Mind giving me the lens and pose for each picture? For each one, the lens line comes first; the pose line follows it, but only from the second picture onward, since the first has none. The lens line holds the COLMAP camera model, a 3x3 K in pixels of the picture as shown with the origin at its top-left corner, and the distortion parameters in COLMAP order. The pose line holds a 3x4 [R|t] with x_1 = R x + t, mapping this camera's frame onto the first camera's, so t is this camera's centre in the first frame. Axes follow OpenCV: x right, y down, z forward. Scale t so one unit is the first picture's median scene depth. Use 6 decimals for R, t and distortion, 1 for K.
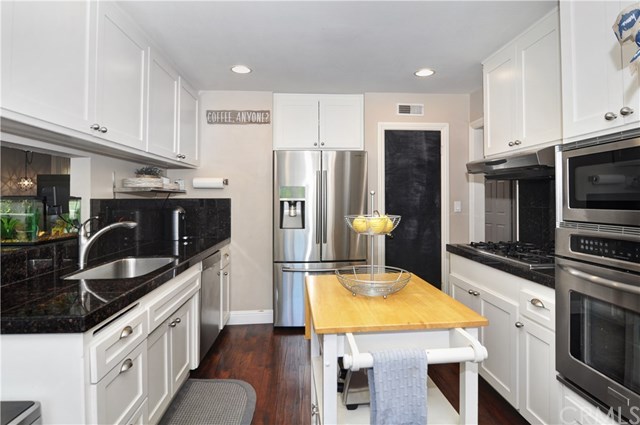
lens RADIAL K [[363.1, 0, 322.6], [0, 363.1, 202.9], [0, 0, 1]] dist [-0.009495, -0.001649]
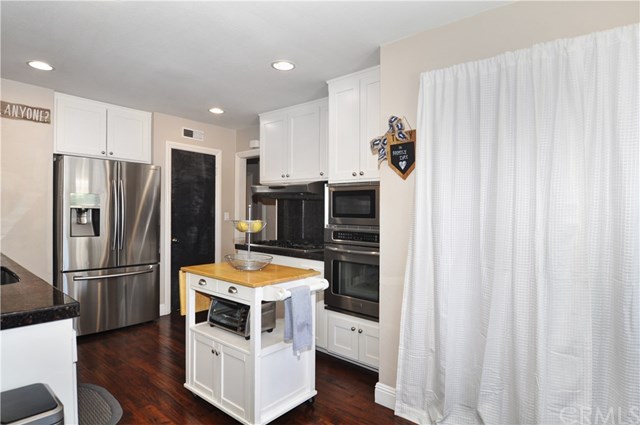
lens RADIAL K [[343.7, 0, 320.0], [0, 343.7, 212.5], [0, 0, 1]] dist [-0.001265, -0.000249]
pose [[0.716059, 0.020561, 0.697737, -0.255456], [-0.017840, 0.999779, -0.011153, 0.004229], [-0.697812, -0.004462, 0.716267, -0.105143]]
